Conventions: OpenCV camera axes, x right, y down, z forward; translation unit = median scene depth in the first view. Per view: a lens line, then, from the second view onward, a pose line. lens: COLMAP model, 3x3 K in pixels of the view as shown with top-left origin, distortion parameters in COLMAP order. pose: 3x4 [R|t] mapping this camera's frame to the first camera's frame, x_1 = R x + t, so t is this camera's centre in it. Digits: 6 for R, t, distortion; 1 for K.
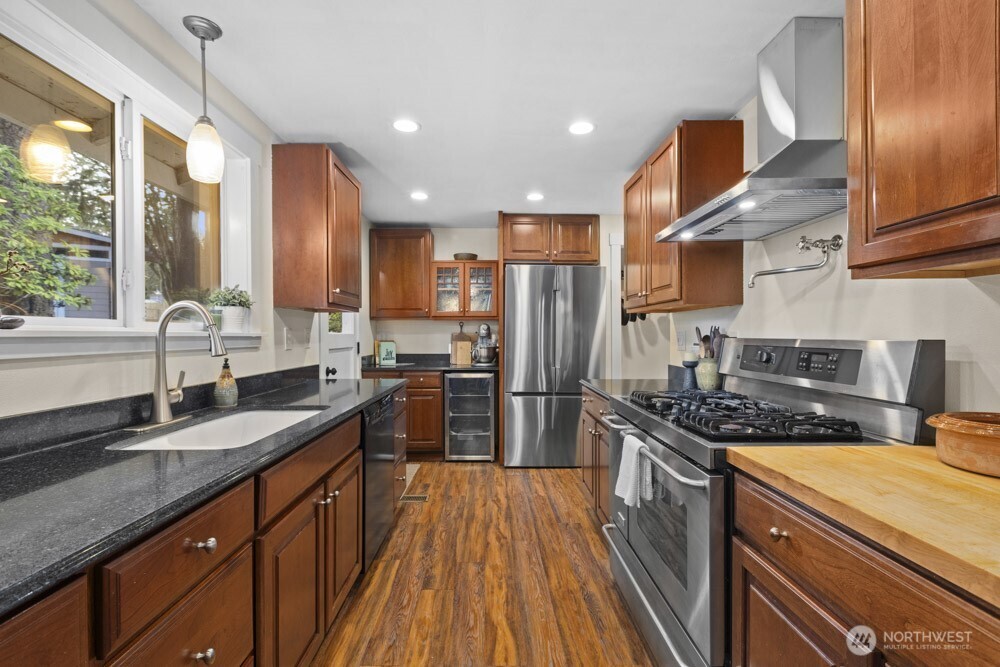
lens RADIAL K [[449.6, 0, 498.4], [0, 449.6, 335.1], [0, 0, 1]] dist [-0.001454, 0.000007]
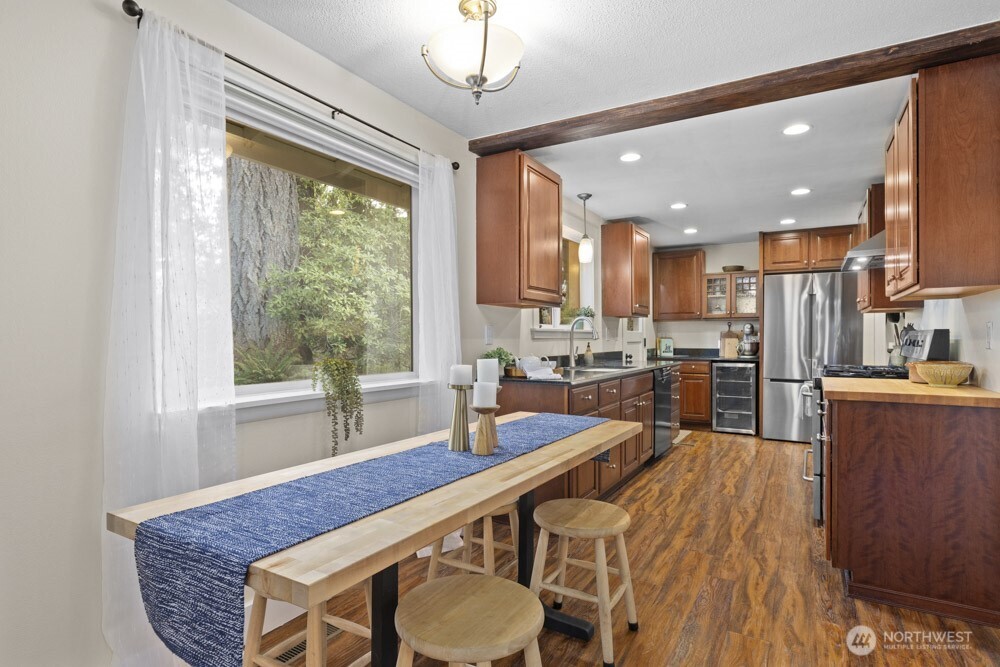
lens RADIAL K [[524.9, 0, 482.8], [0, 524.9, 343.9], [0, 0, 1]] dist [-0.012934, -0.001622]
pose [[0.838889, 0.005238, -0.544278, 0.141383], [0.001622, 0.999925, 0.012123, 0.012673], [0.544301, -0.011052, 0.838817, -0.597779]]
